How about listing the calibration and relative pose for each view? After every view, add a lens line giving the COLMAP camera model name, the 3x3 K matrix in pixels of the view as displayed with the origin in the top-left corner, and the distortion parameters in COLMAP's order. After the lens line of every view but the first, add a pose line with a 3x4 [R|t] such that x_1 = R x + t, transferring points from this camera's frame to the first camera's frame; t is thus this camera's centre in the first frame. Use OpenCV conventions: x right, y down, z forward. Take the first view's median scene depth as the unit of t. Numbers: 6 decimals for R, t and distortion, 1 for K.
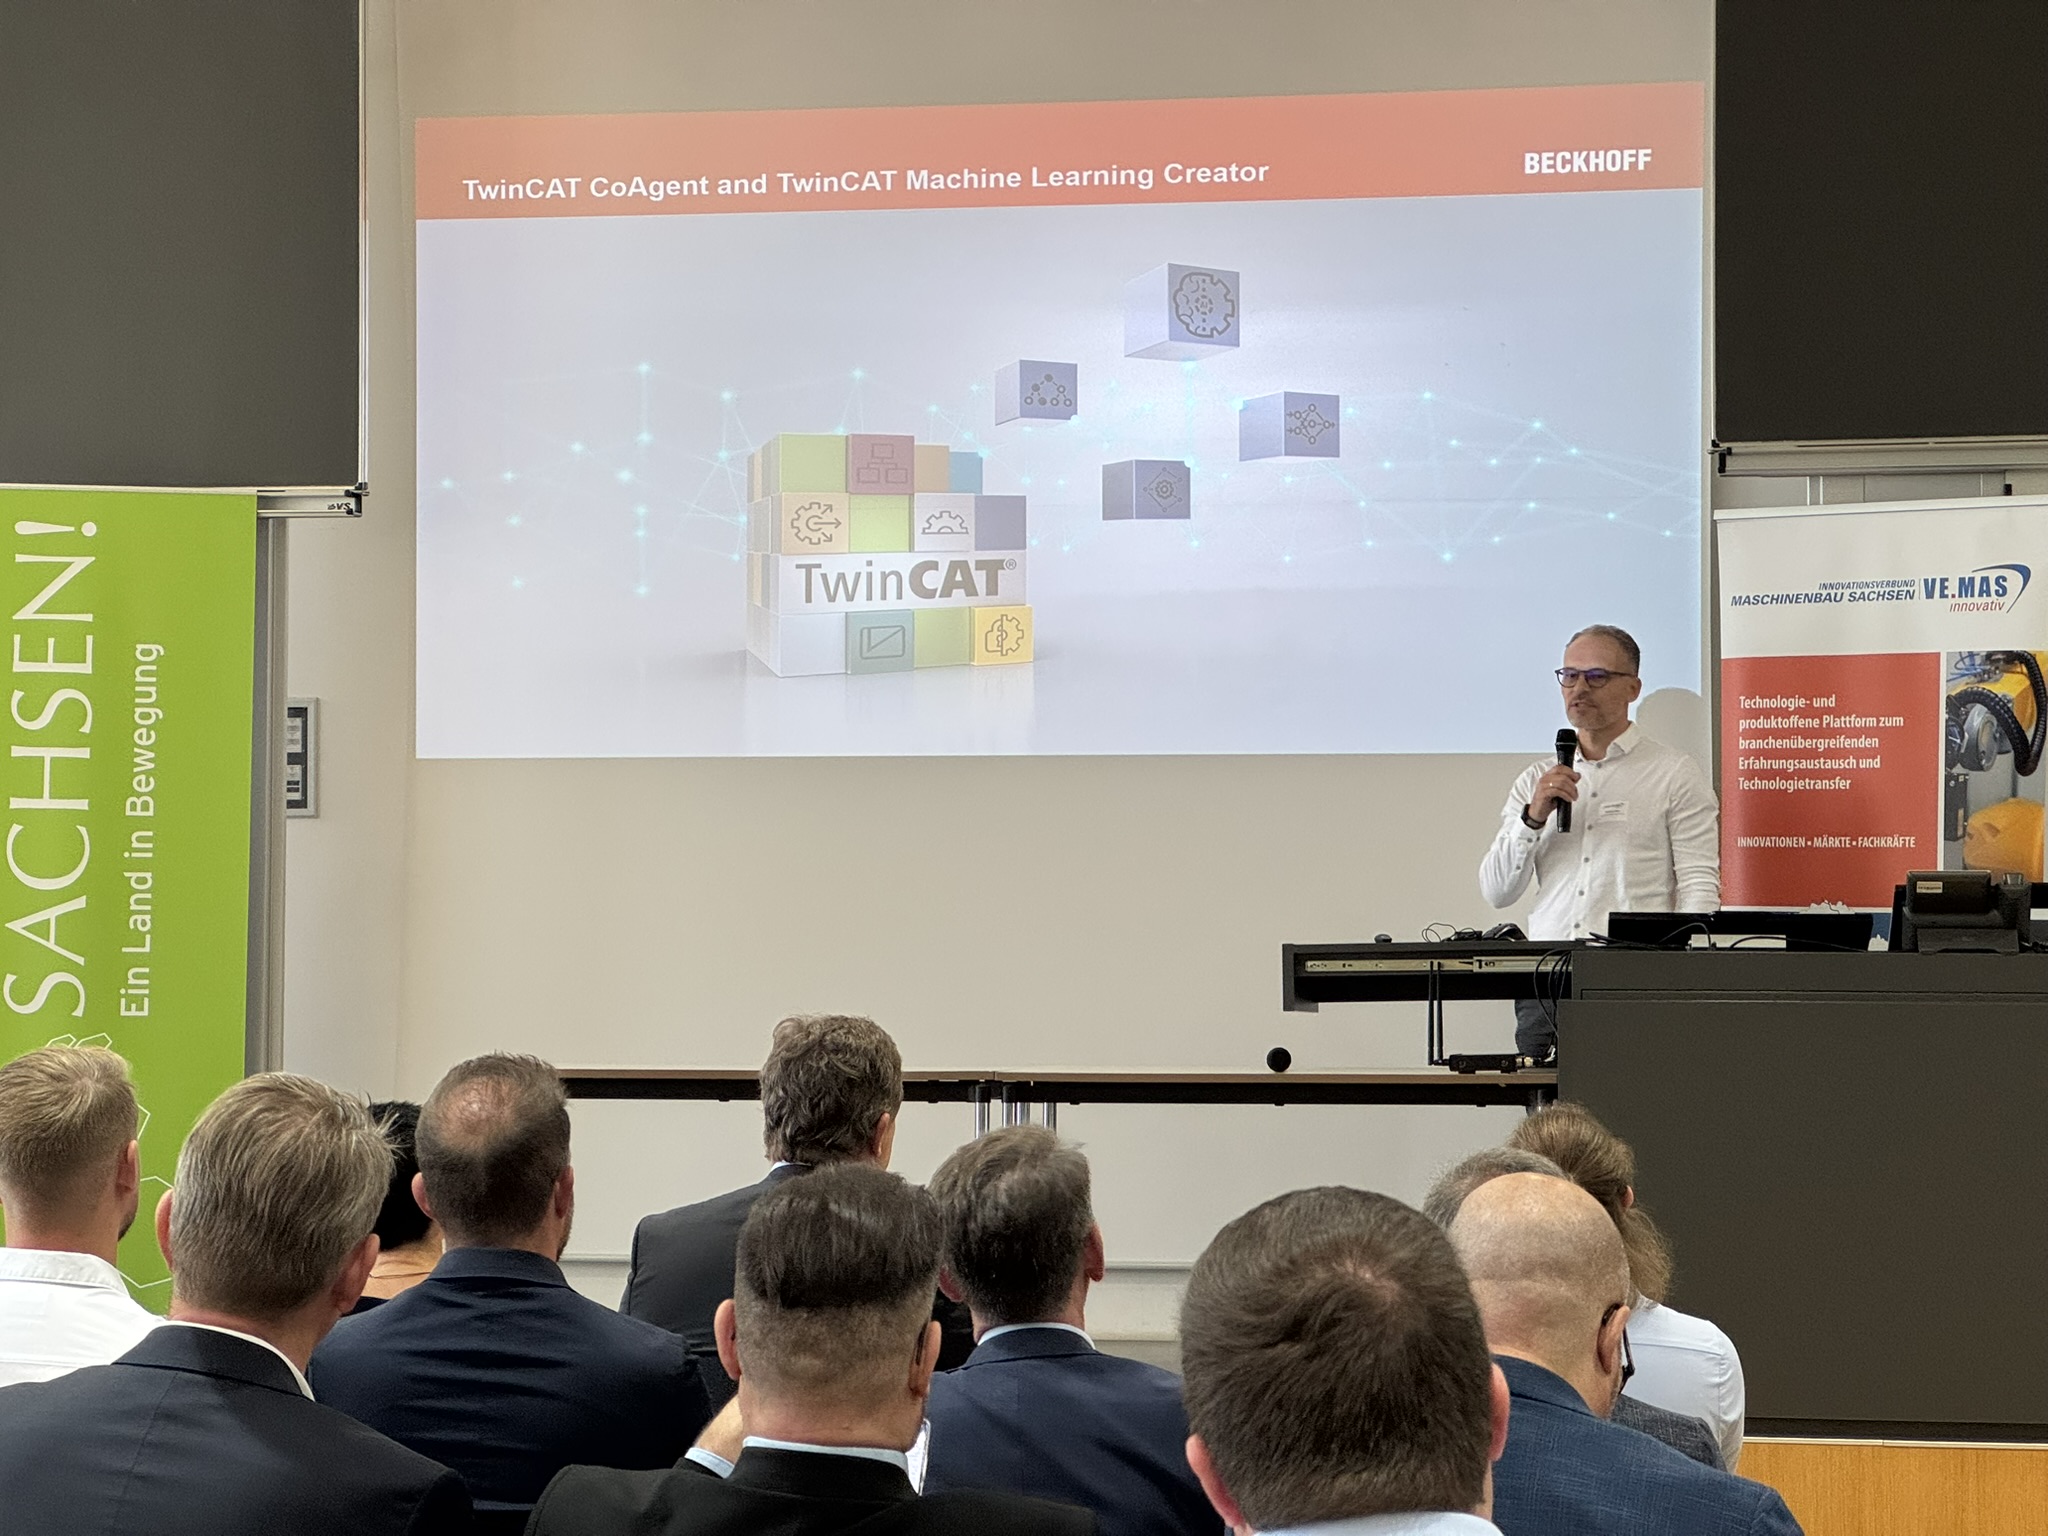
lens RADIAL K [[4443.5, 0, 1004.0], [0, 4443.5, 750.3], [0, 0, 1]] dist [0.150970, 0.000000]
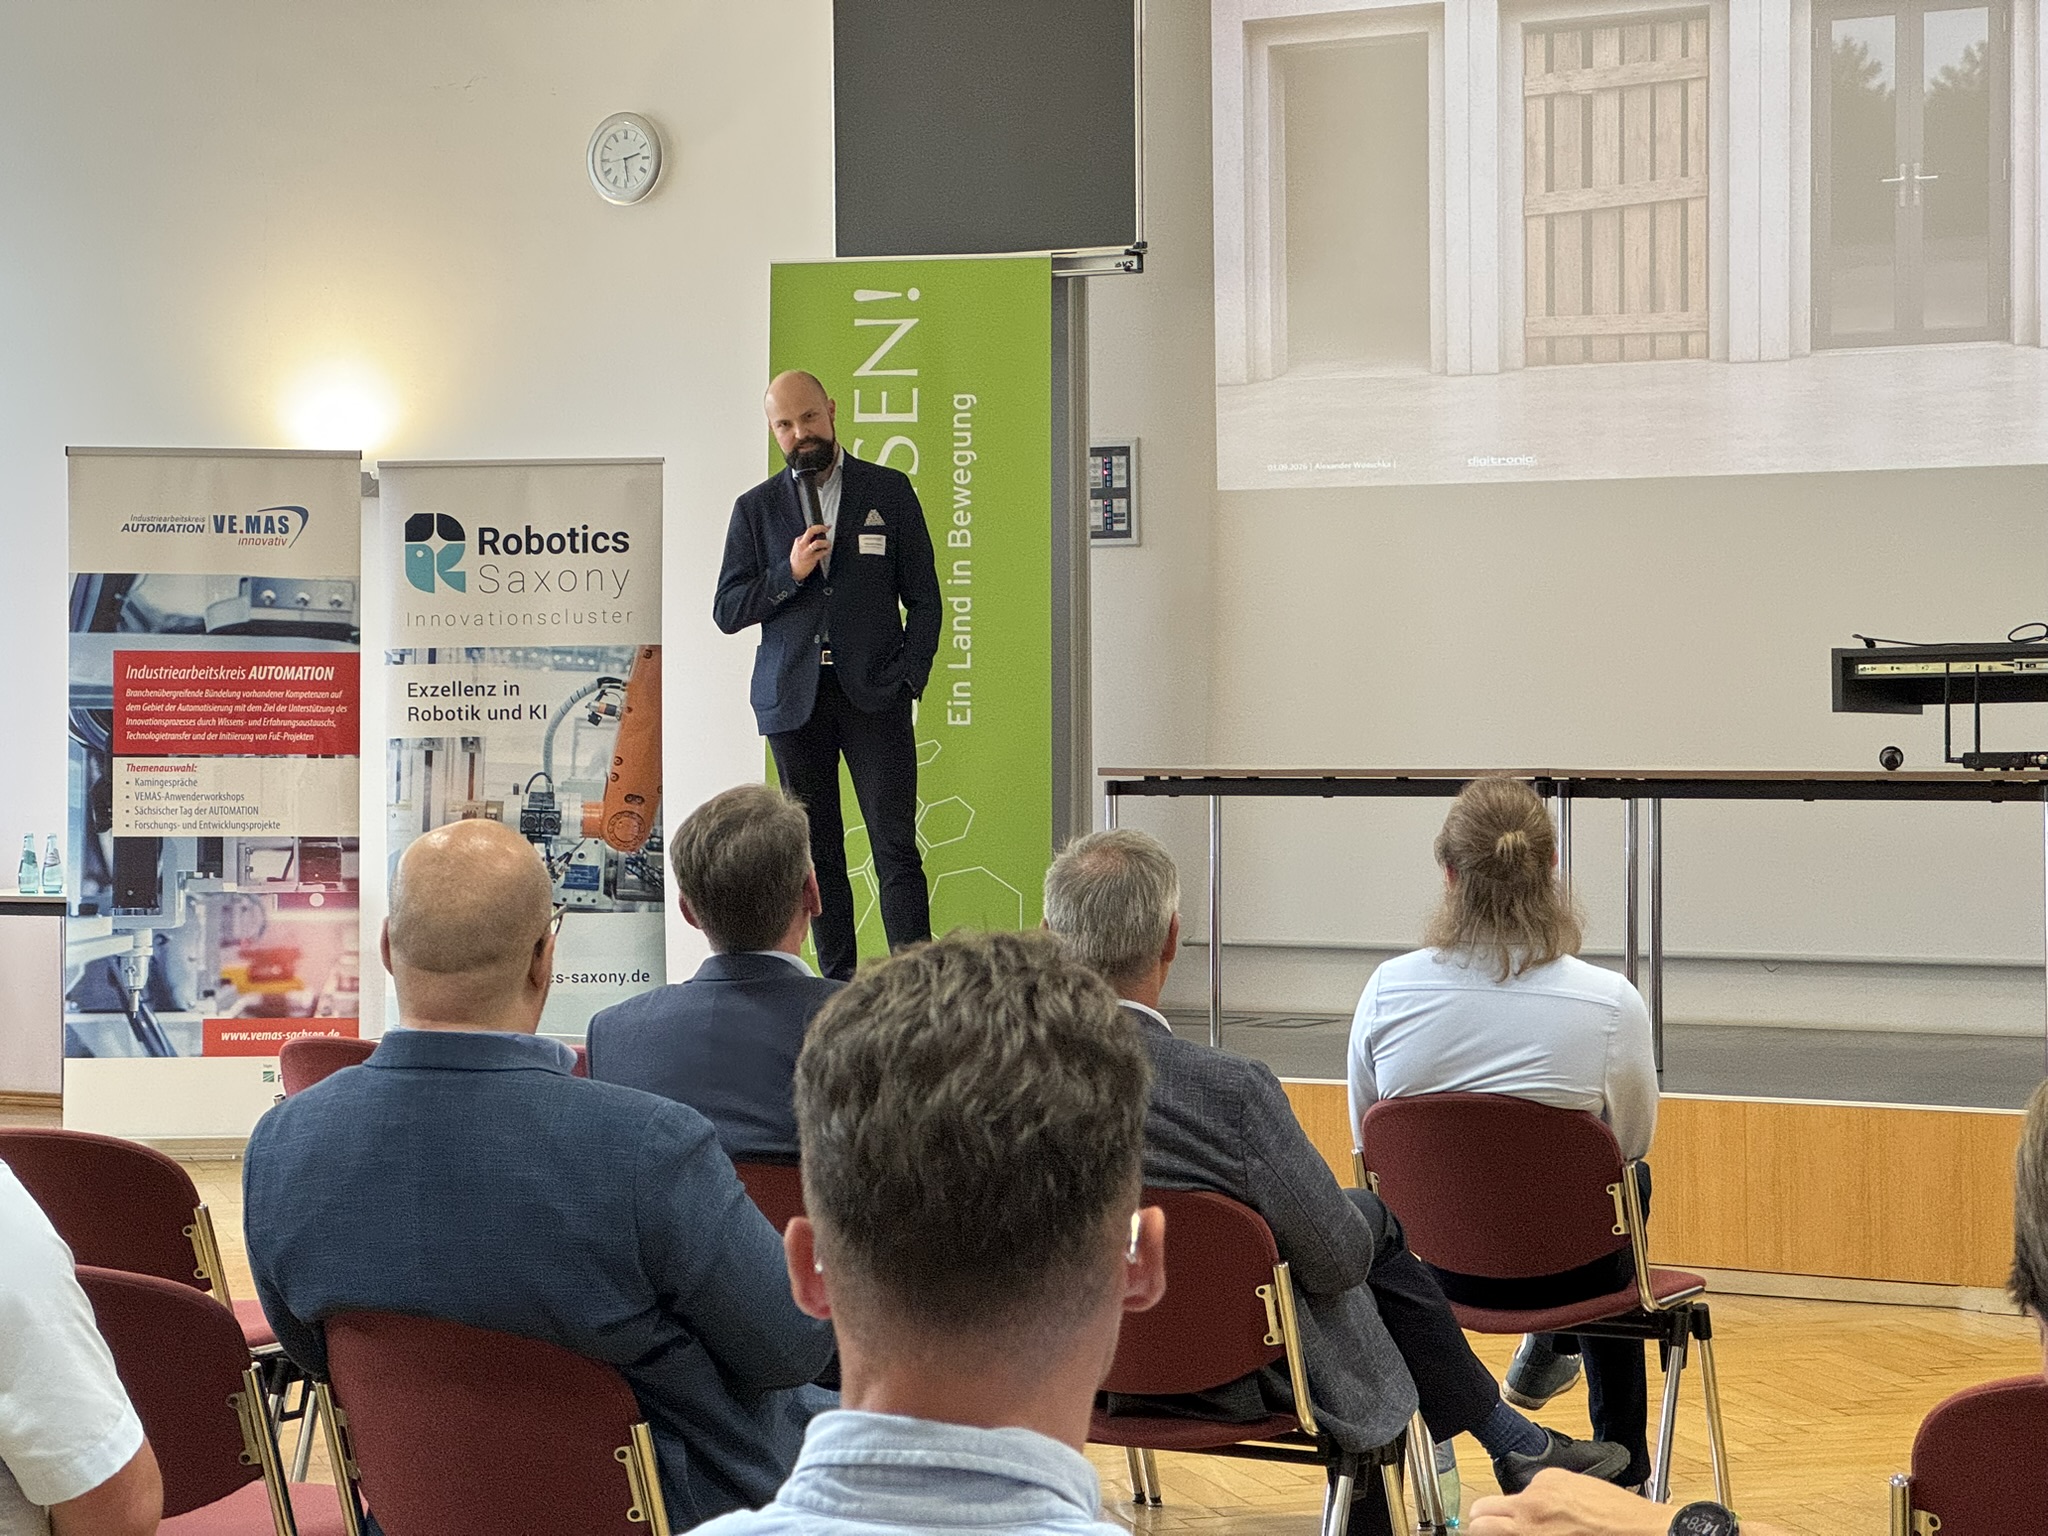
lens RADIAL K [[4443.5, 0, 1019.1], [0, 4443.5, 742.4], [0, 0, 1]] dist [0.150970, 0.000000]
pose [[0.934643, -0.002963, -0.355574, 0.220845], [0.024467, 0.998131, 0.055996, 0.001303], [0.354744, -0.061036, 0.932969, -0.048295]]
